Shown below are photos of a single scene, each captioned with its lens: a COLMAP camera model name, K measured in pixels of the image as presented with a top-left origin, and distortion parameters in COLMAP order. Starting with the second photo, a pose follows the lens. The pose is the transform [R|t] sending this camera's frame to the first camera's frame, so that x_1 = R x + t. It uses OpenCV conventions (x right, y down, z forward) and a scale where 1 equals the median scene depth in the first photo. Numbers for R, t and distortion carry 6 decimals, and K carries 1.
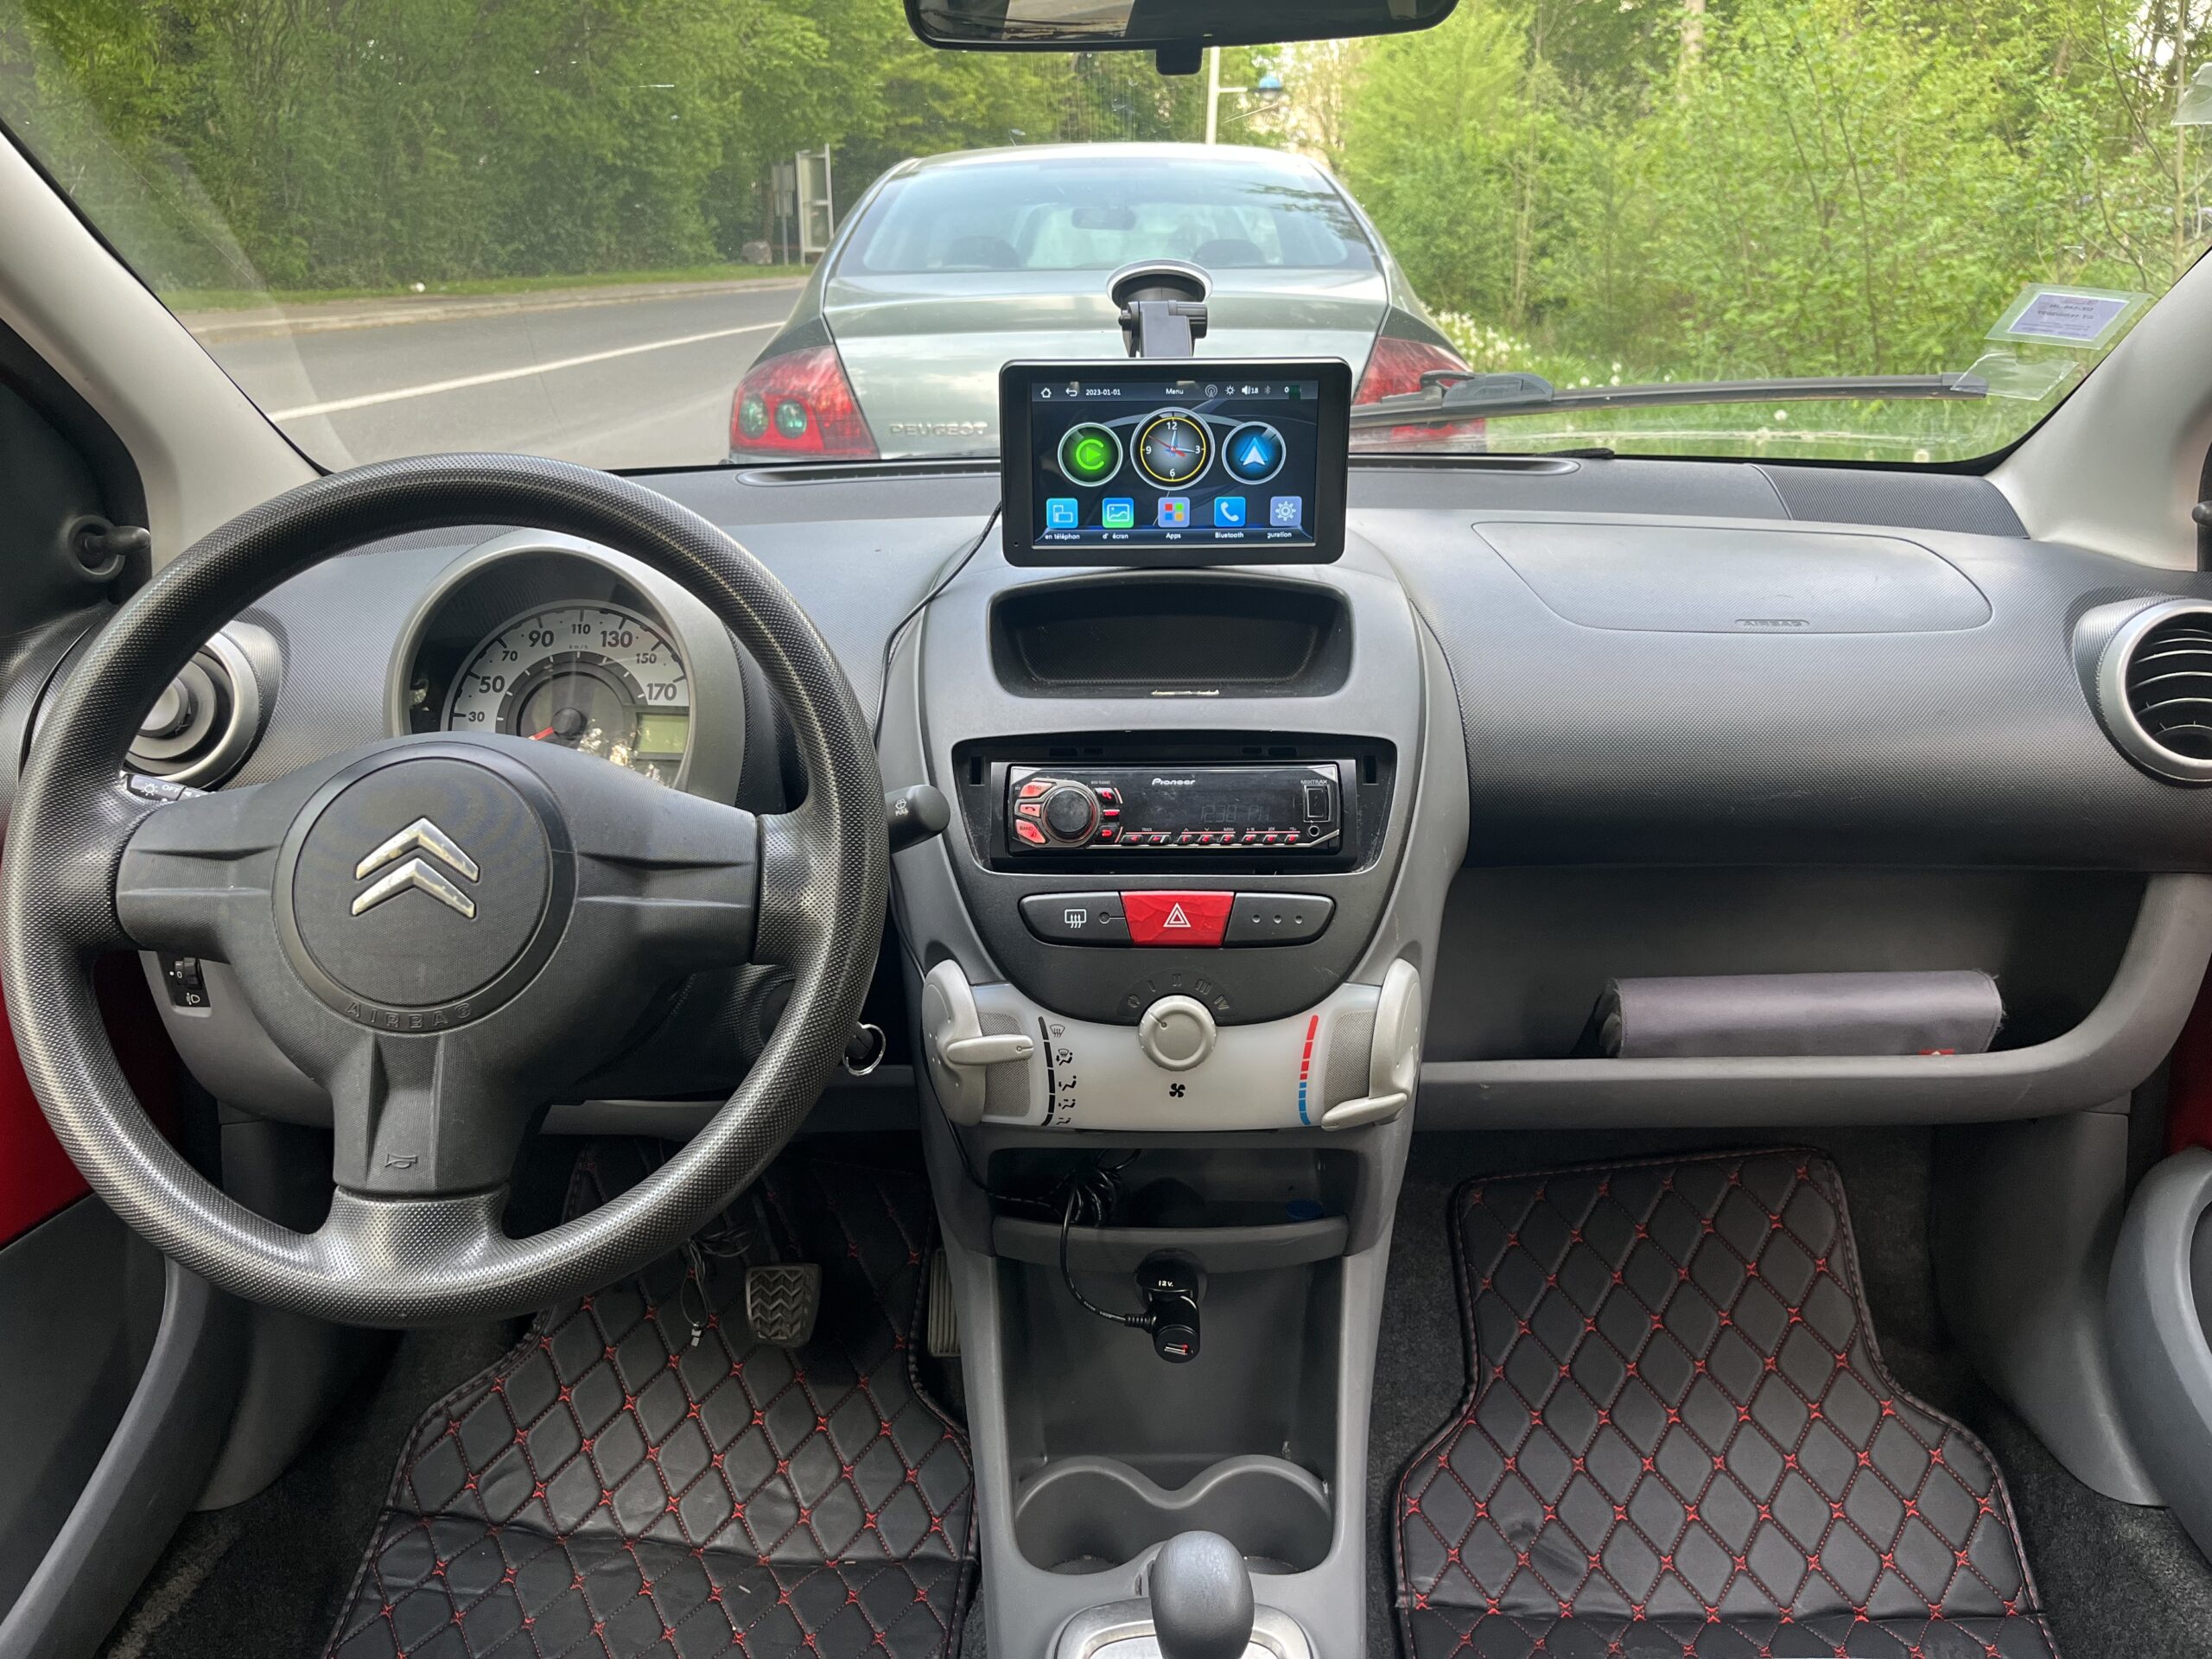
lens RADIAL K [[1712.2, 0, 1059.1], [0, 1712.2, 840.3], [0, 0, 1]] dist [0.064596, -0.089484]
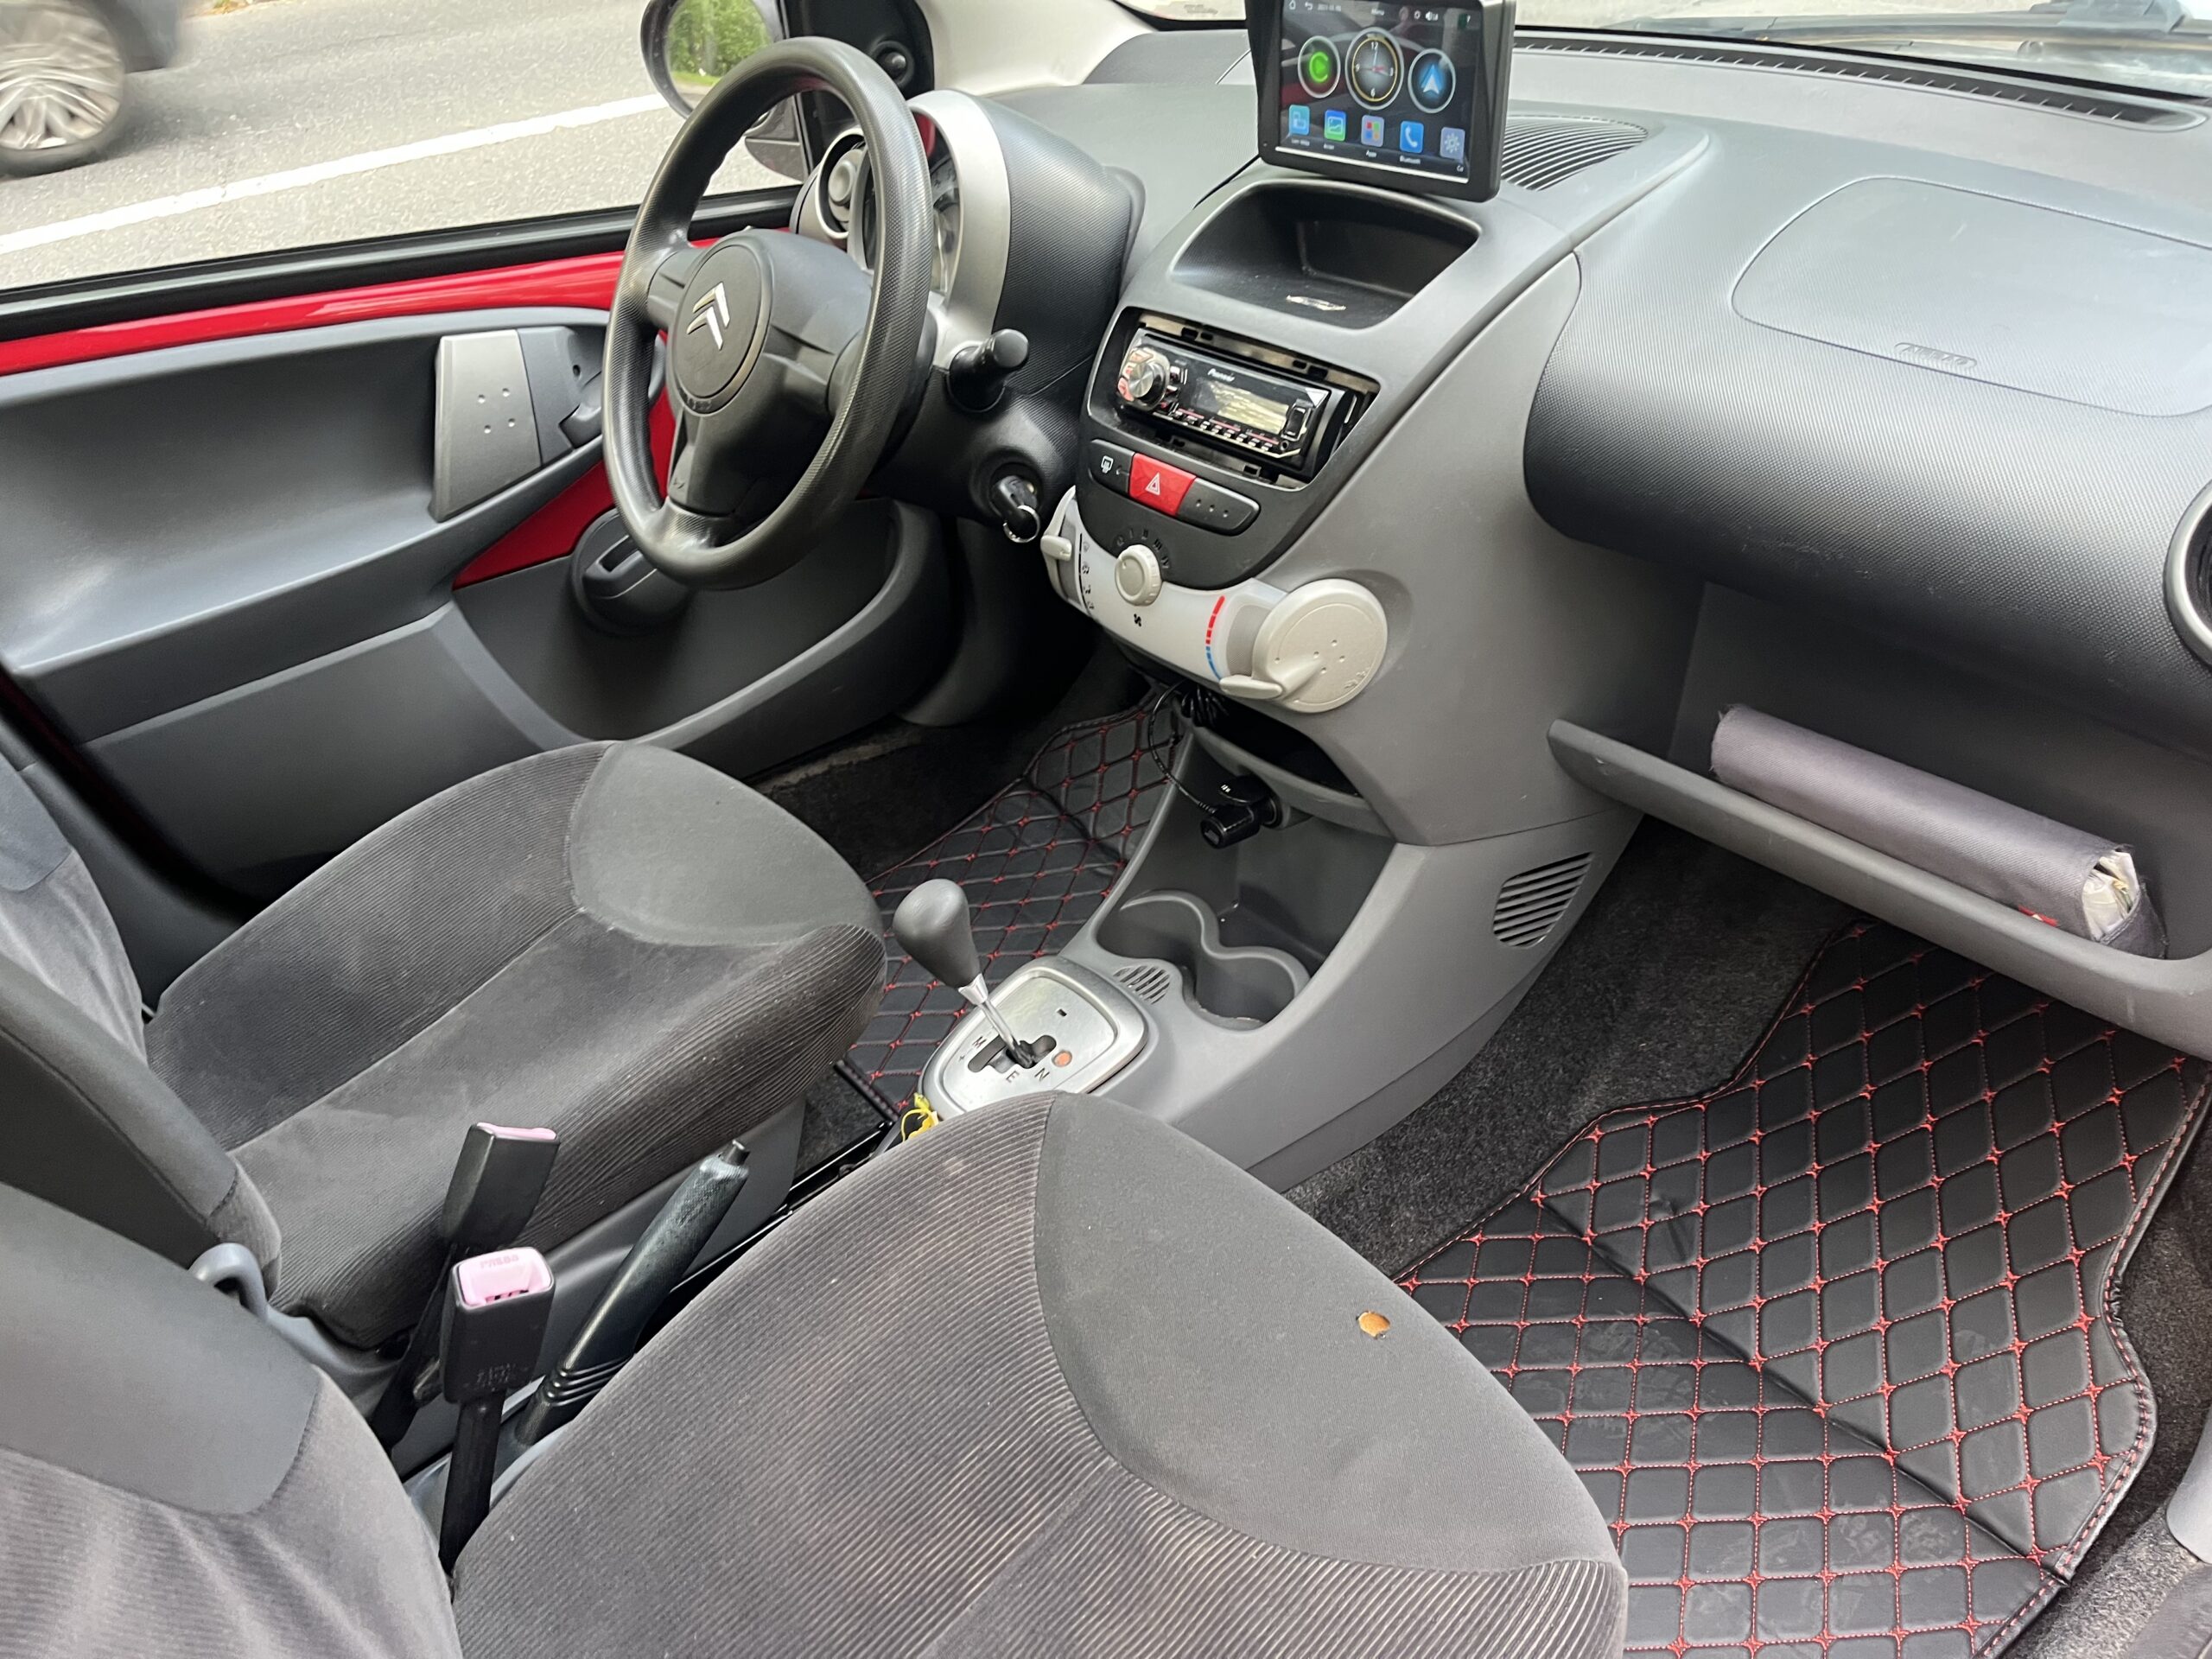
lens RADIAL K [[1659.2, 0, 1106.0], [0, 1659.2, 829.5], [0, 0, 1]] dist [0.001539, -0.000223]
pose [[0.635803, 0.397728, -0.661488, 0.701314], [-0.196453, 0.912179, 0.359633, -0.112916], [0.746432, -0.098704, 0.658101, 0.122091]]
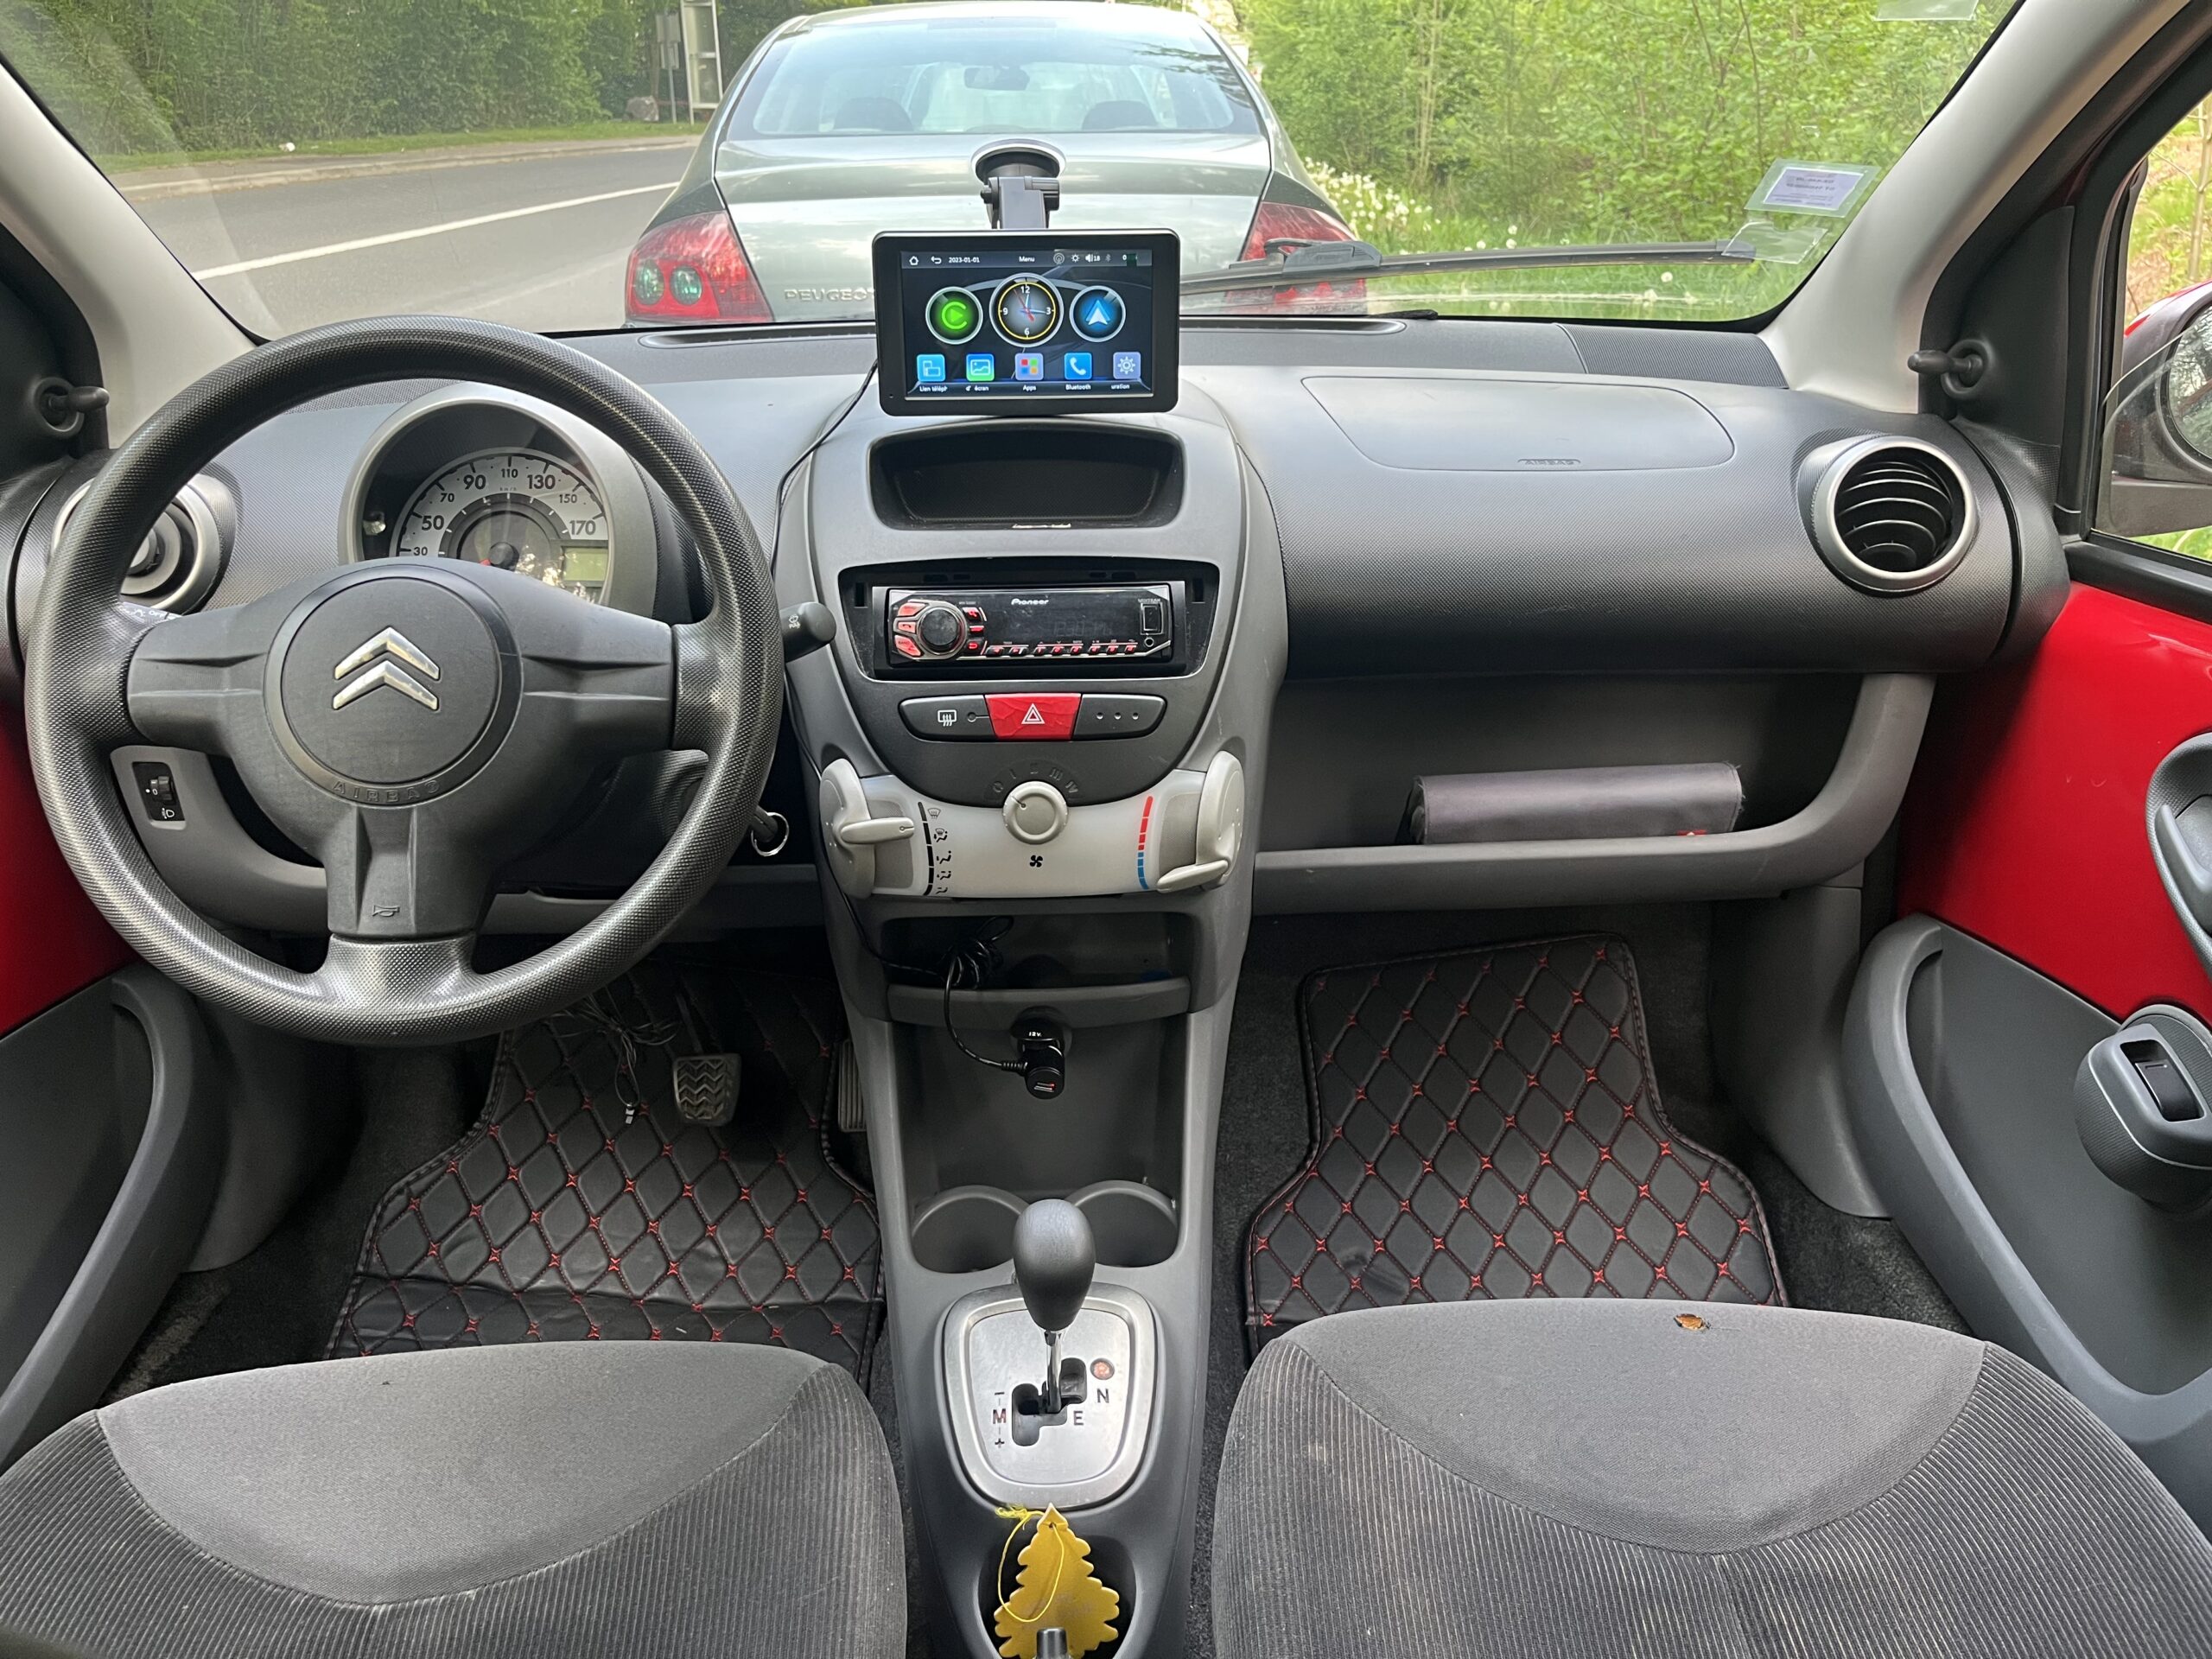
lens RADIAL K [[1712.2, 0, 1059.1], [0, 1712.2, 840.3], [0, 0, 1]] dist [0.064596, -0.089484]
pose [[0.998565, -0.020447, 0.049495, 0.019995], [0.016841, 0.997248, 0.072205, 0.034603], [-0.050835, -0.071268, 0.996161, -0.139798]]
